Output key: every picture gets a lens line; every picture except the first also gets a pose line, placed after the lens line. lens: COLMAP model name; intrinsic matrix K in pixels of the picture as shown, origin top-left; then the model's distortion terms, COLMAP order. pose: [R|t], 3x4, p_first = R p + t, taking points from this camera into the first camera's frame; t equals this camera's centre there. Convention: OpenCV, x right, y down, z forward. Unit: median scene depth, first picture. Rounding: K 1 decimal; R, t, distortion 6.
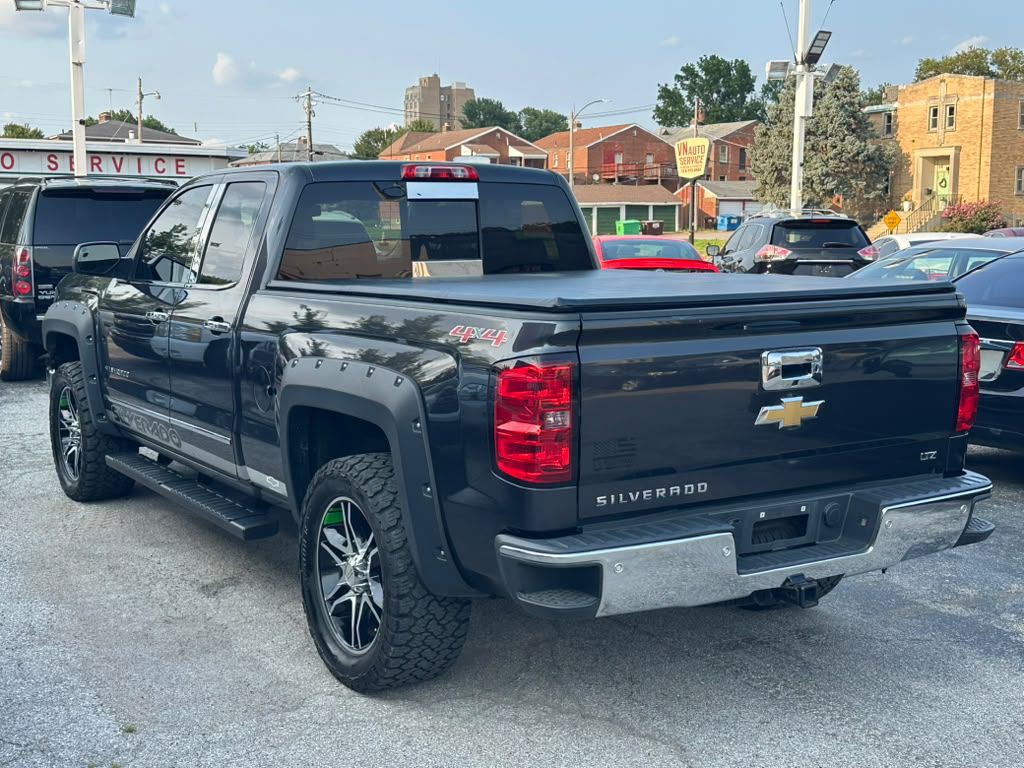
lens RADIAL K [[1339.1, 0, 512.0], [0, 1339.1, 384.0], [0, 0, 1]] dist [0.192311, -0.386934]
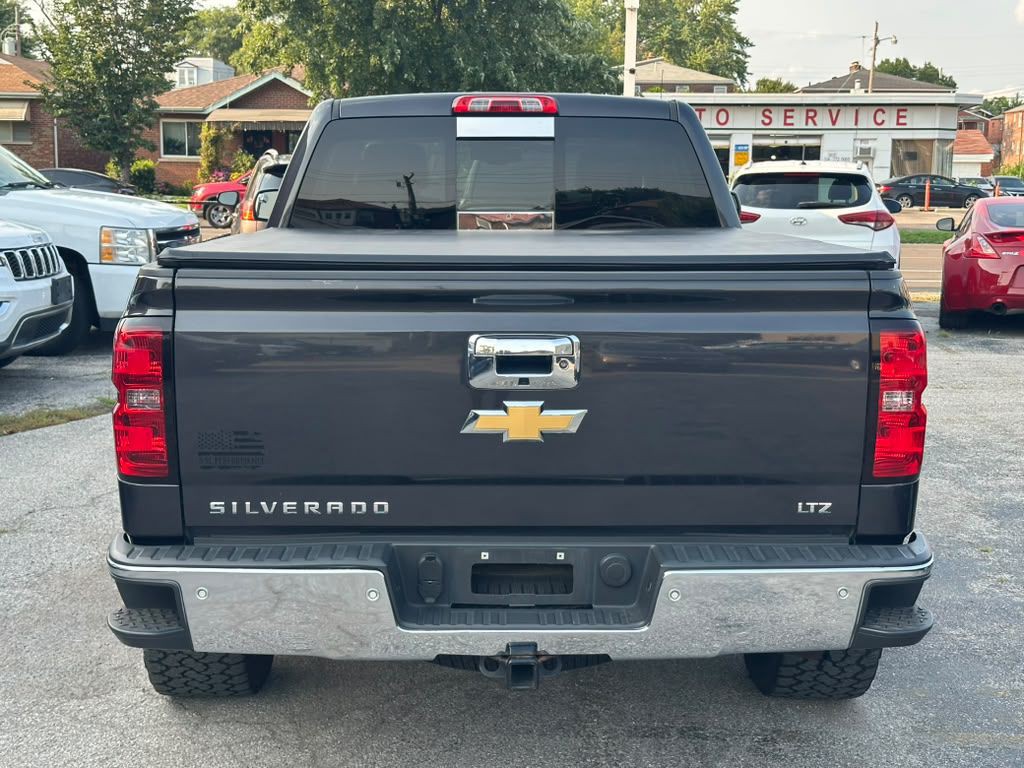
lens RADIAL K [[1436.5, 0, 512.0], [0, 1436.5, 384.0], [0, 0, 1]] dist [0.155230, -0.019337]
pose [[0.853507, 0.082412, -0.514523, 0.155499], [-0.071949, 0.996595, 0.040274, -0.007772], [0.516090, 0.002646, 0.856530, 0.085899]]
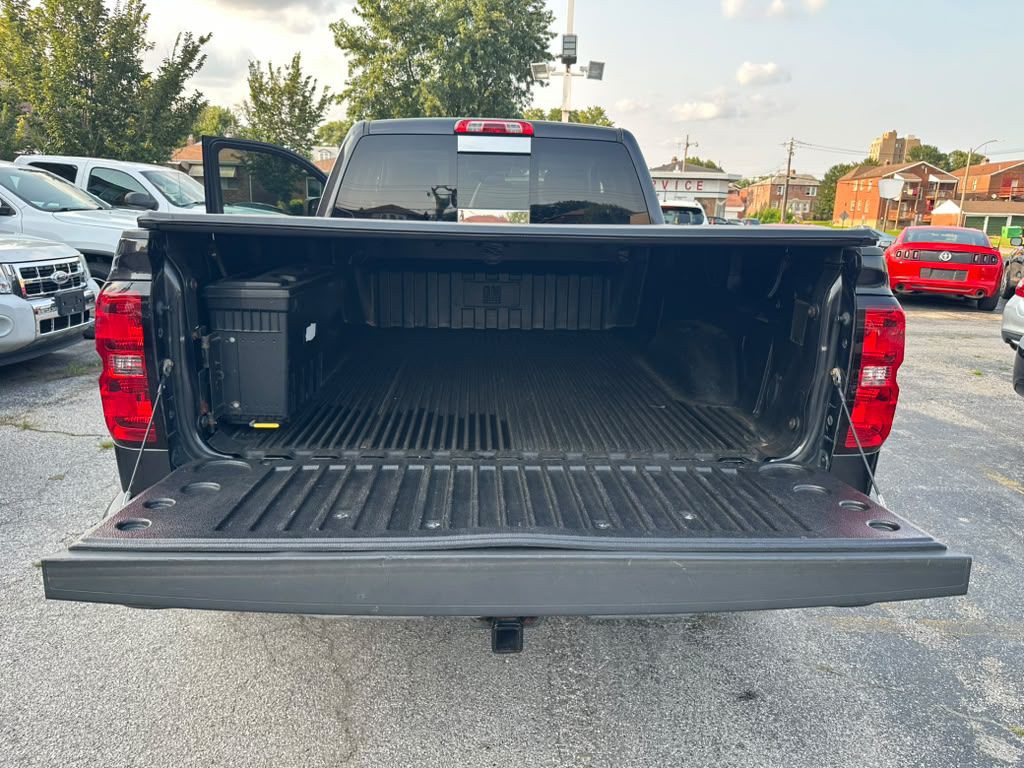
lens RADIAL K [[731.2, 0, 515.1], [0, 731.2, 389.2], [0, 0, 1]] dist [0.007157, -0.010148]
pose [[0.867057, 0.140491, -0.477990, 0.103925], [-0.089071, 0.987672, 0.128725, -0.007966], [0.490182, -0.069036, 0.868882, 0.169118]]
